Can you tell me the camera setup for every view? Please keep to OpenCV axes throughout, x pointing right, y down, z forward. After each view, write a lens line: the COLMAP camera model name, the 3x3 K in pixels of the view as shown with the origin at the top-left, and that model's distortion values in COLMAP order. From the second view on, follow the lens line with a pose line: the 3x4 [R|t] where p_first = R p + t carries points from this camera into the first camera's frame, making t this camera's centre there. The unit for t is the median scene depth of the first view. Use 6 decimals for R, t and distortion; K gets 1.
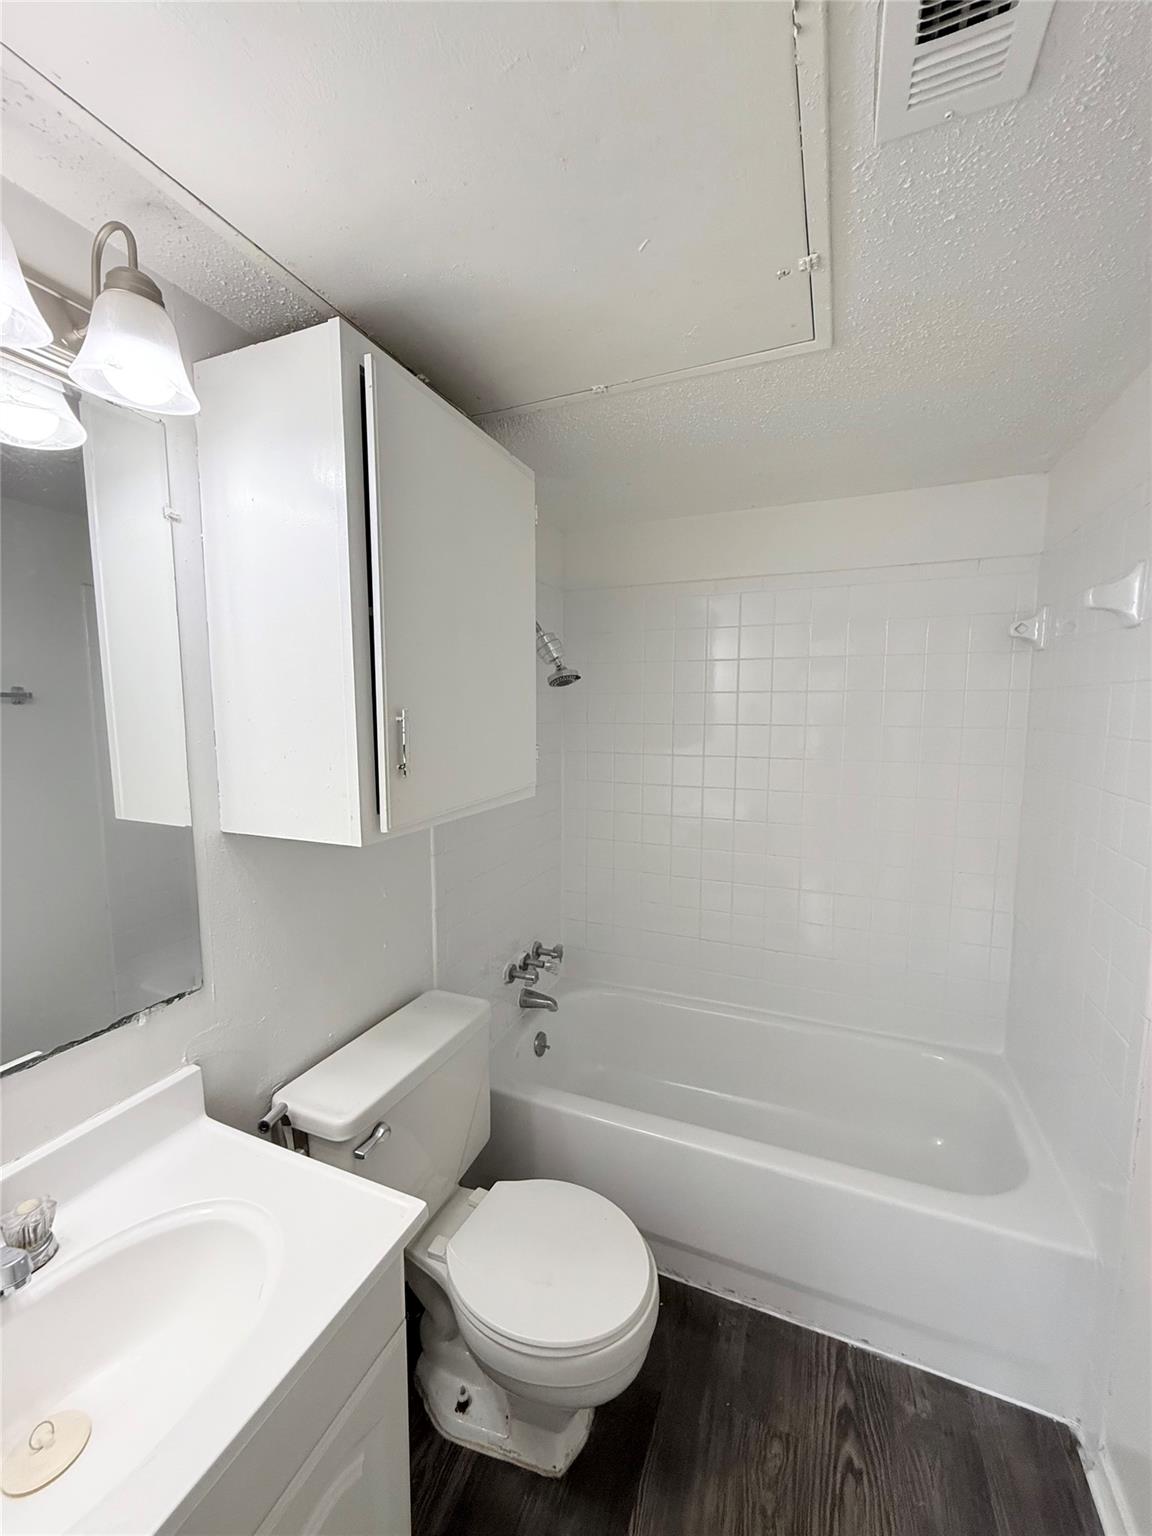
lens RADIAL K [[620.1, 0, 576.0], [0, 620.1, 768.0], [0, 0, 1]] dist [0.001906, 0.000072]
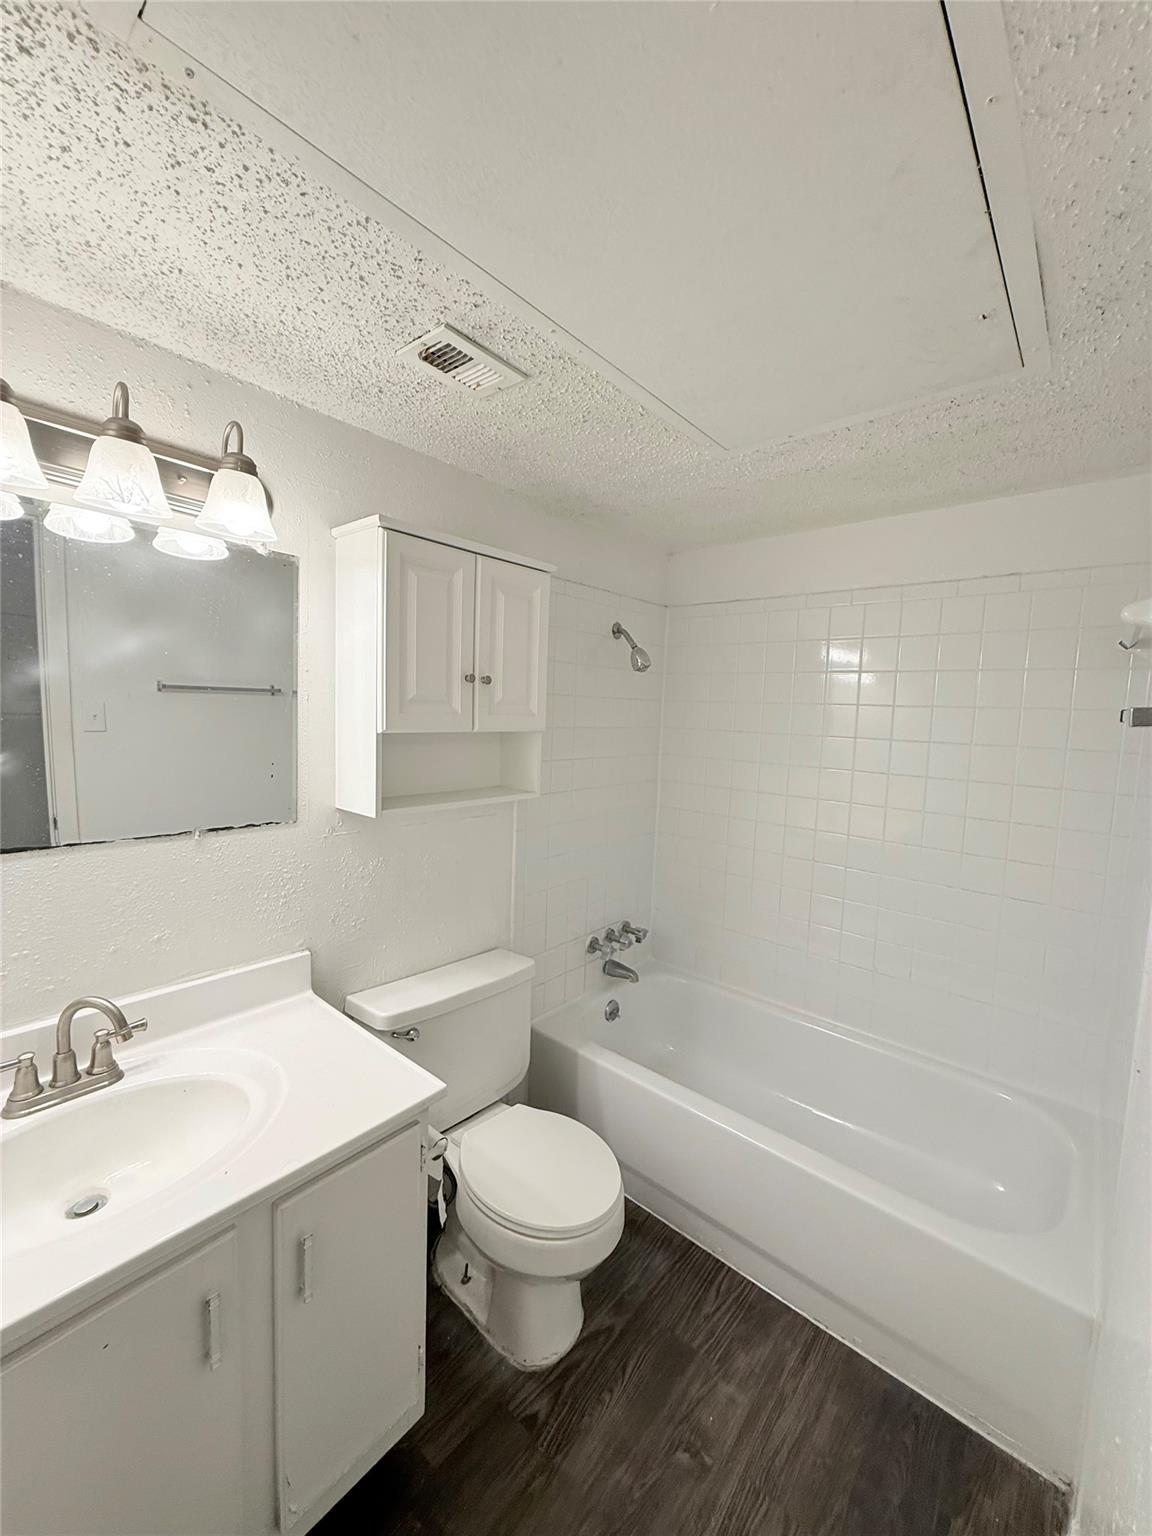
lens RADIAL K [[609.9, 0, 575.9], [0, 609.9, 754.0], [0, 0, 1]] dist [-0.009620, -0.000129]
pose [[0.950496, 0.055226, -0.305789, 0.249323], [-0.064944, 0.997653, -0.021693, 0.012352], [0.303874, 0.040478, 0.951852, -0.101821]]
